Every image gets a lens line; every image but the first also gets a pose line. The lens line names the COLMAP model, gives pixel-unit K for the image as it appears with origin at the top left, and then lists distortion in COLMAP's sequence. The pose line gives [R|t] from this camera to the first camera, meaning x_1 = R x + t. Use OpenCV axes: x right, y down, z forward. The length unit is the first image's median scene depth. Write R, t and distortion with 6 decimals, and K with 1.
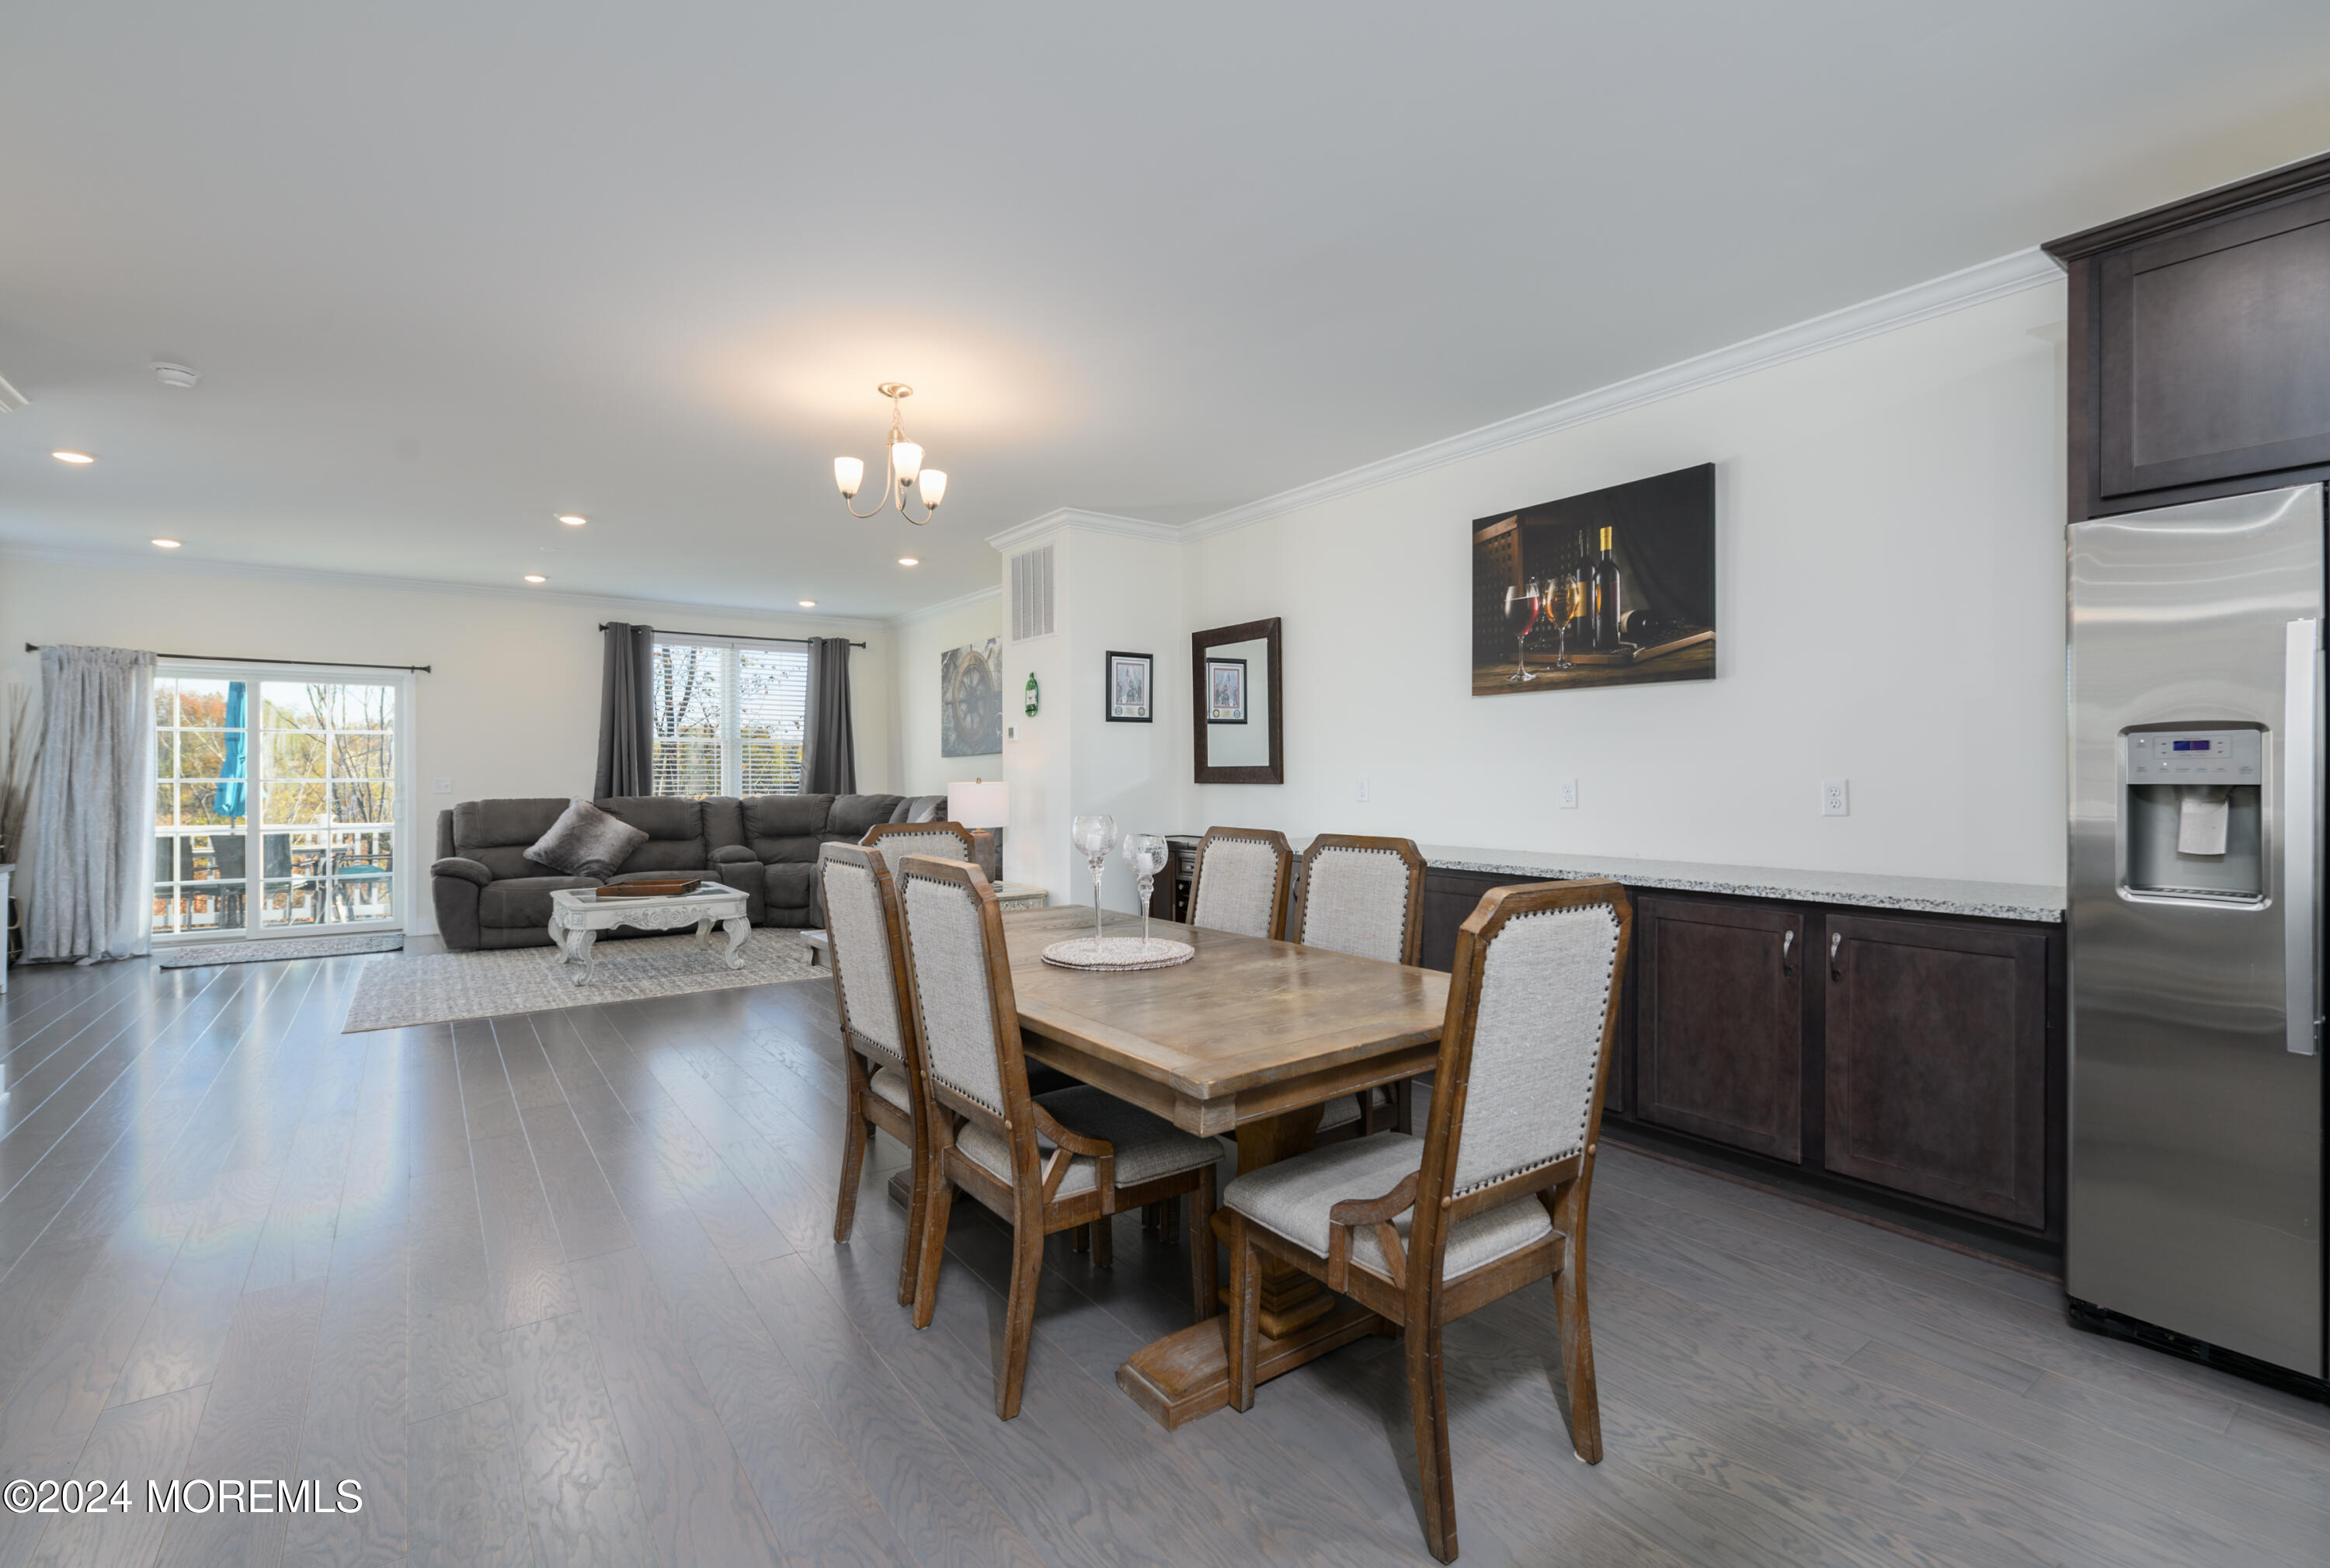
lens RADIAL K [[1027.9, 0, 1162.1], [0, 1027.9, 775.8], [0, 0, 1]] dist [-0.001873, 0.000311]
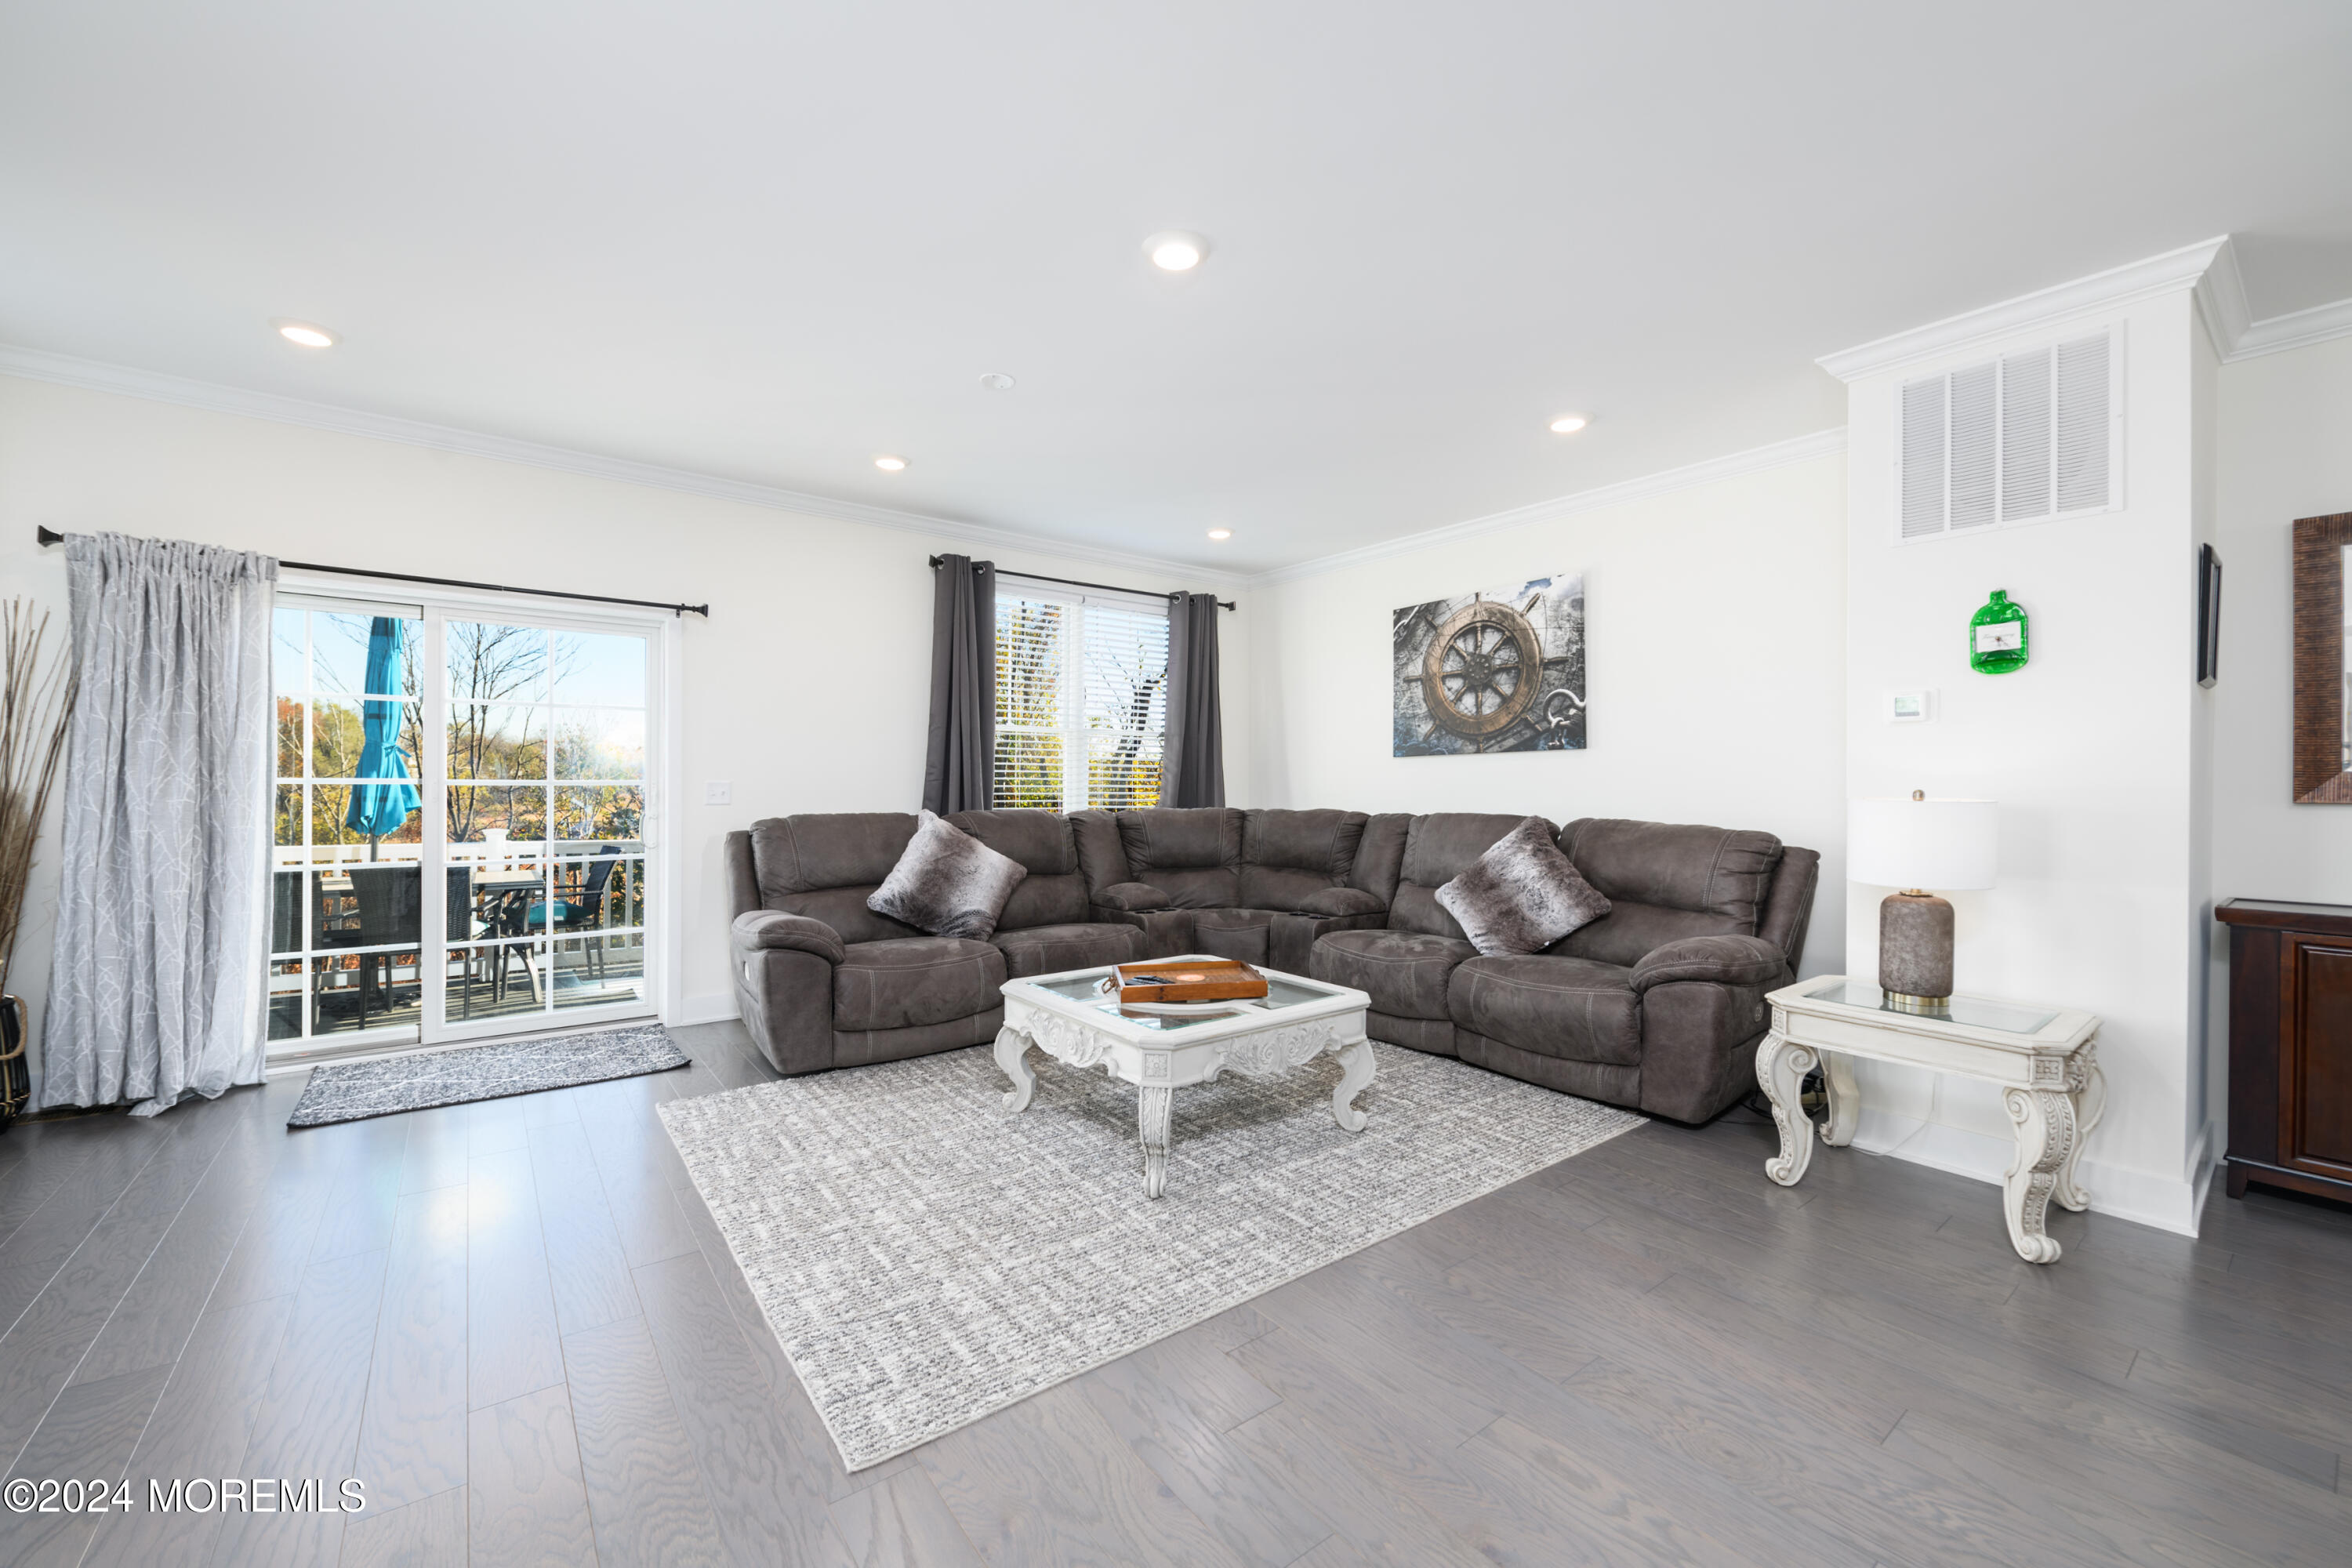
lens RADIAL K [[922.0, 0, 1173.2], [0, 922.0, 785.5], [0, 0, 1]] dist [-0.000730, -0.000627]
pose [[0.999626, 0.007962, 0.026146, -0.451728], [-0.008051, 0.999962, 0.003306, 0.001077], [-0.026119, -0.003515, 0.999653, 0.433467]]
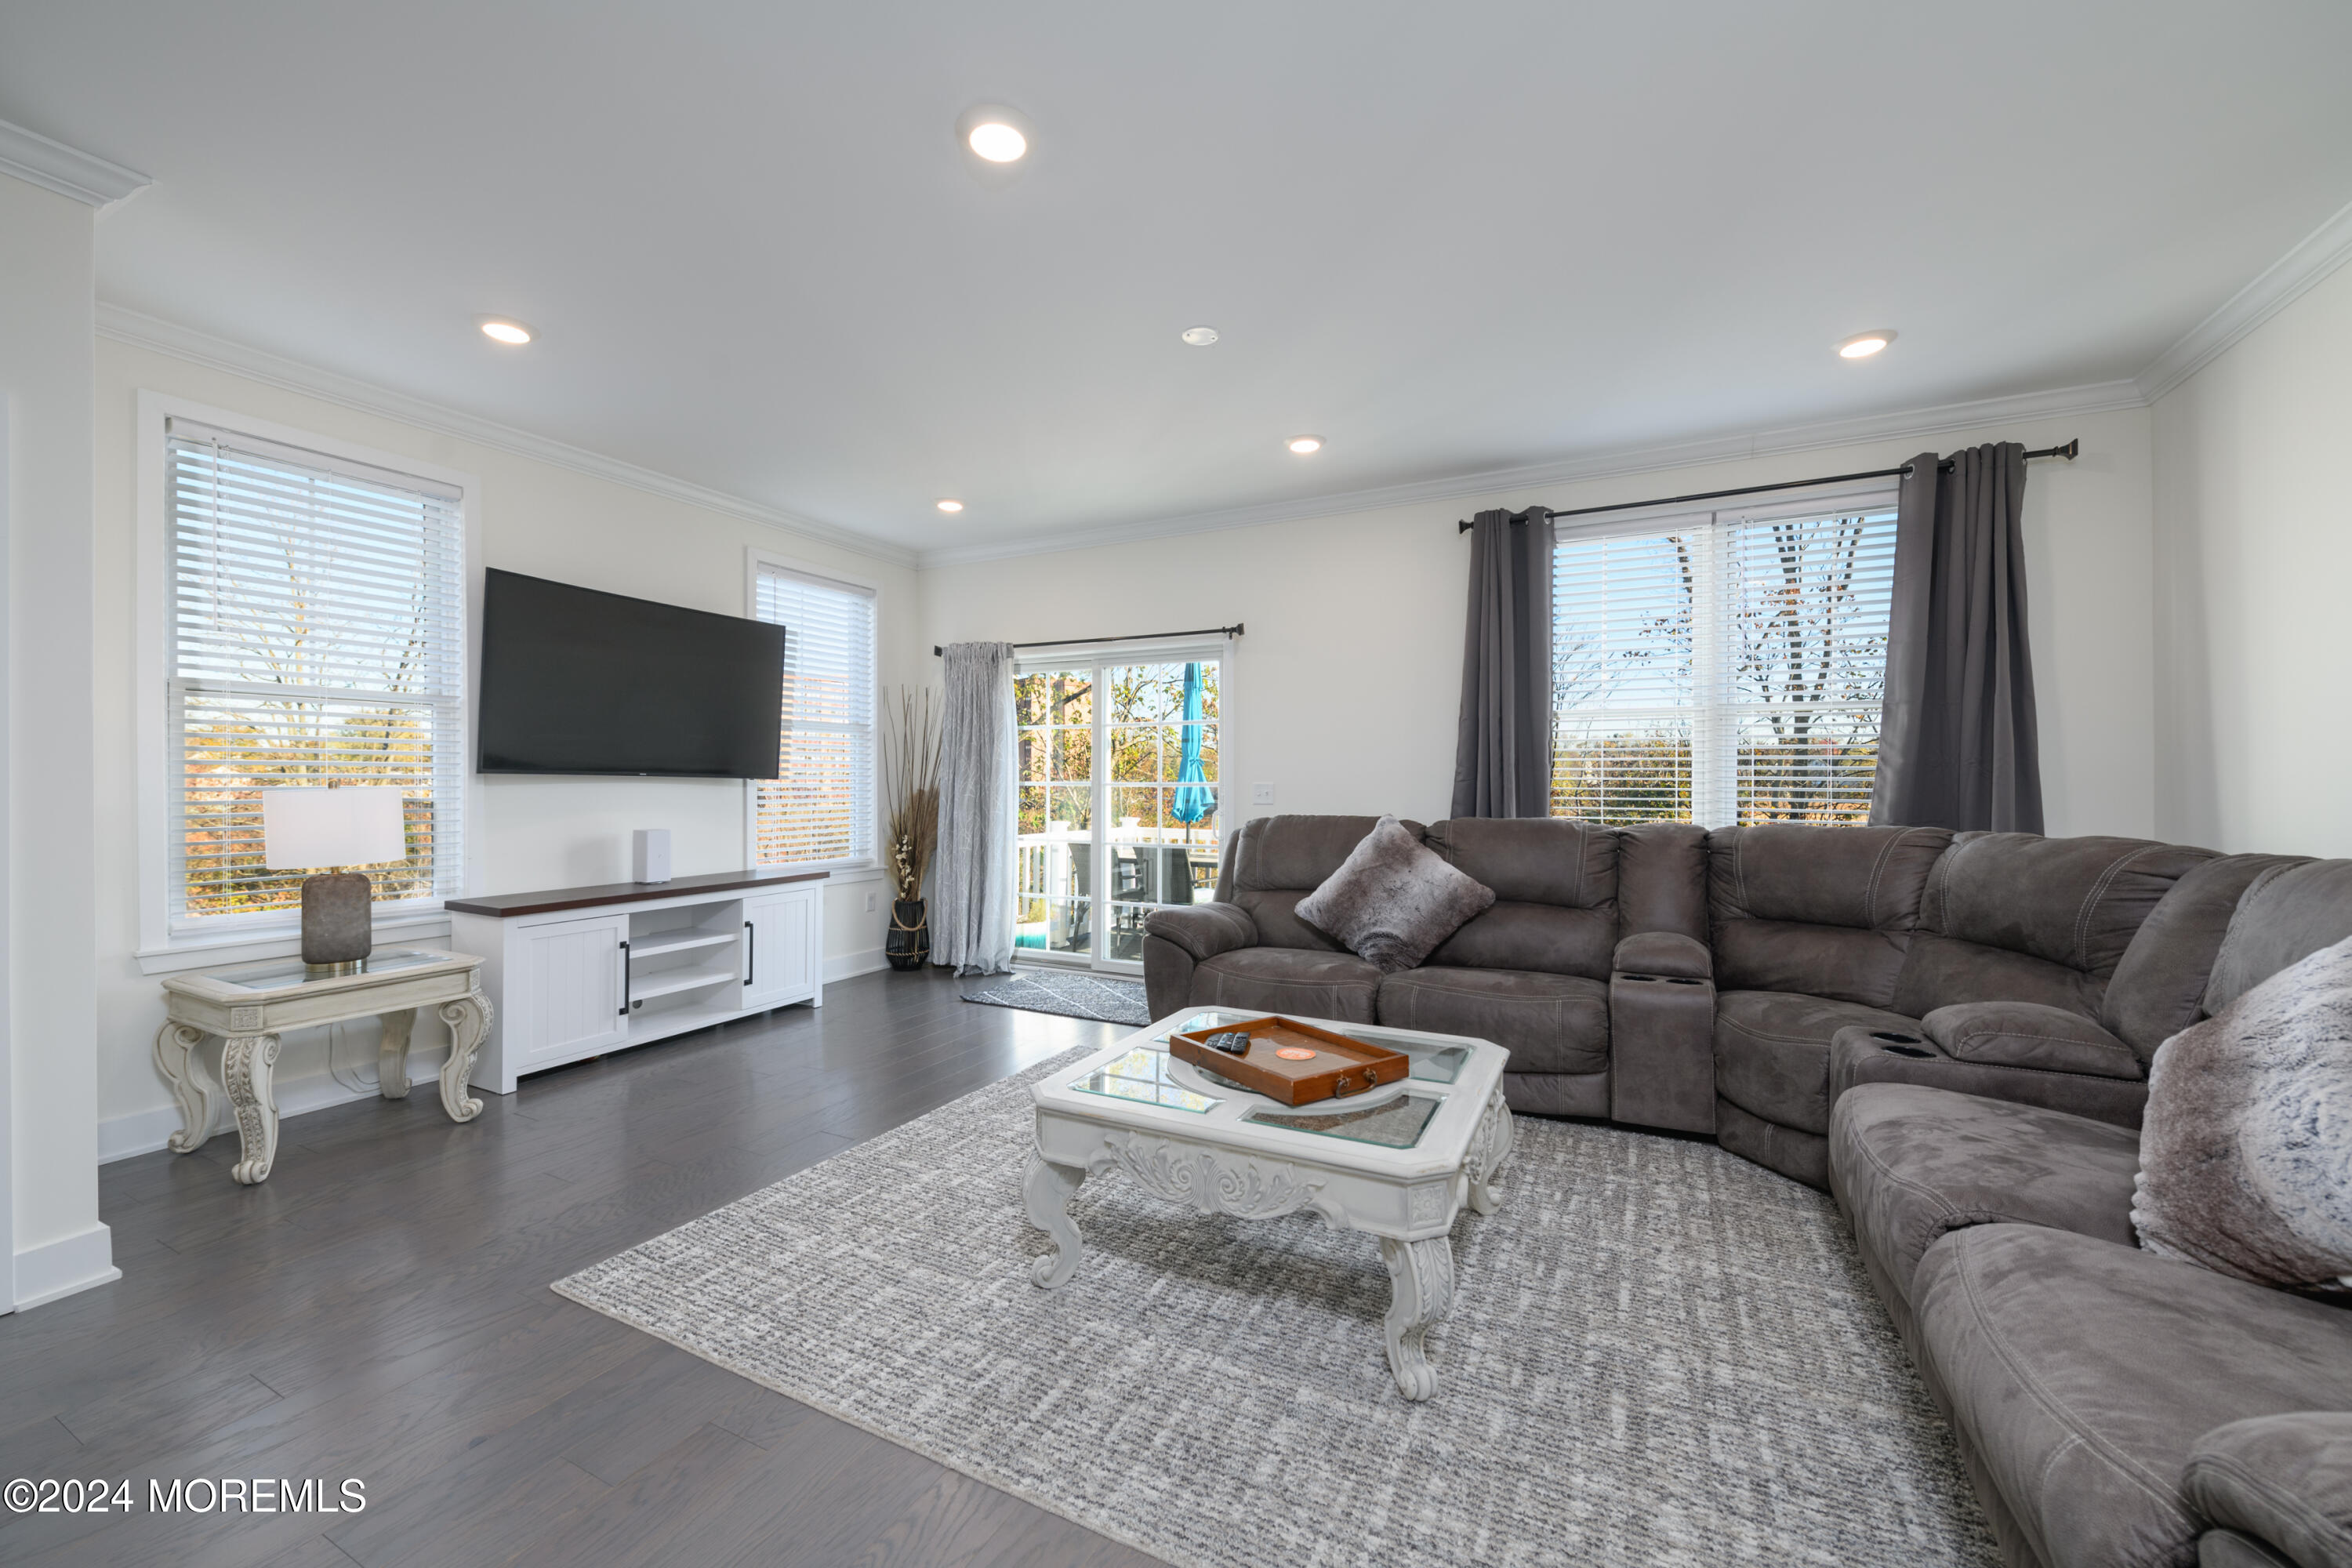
lens RADIAL K [[922.0, 0, 1173.2], [0, 922.0, 785.5], [0, 0, 1]] dist [-0.000730, -0.000627]
pose [[0.457708, 0.007284, -0.889073, -0.172214], [-0.002923, 0.999973, 0.006688, 0.000384], [0.889098, -0.000462, 0.457717, 0.689553]]
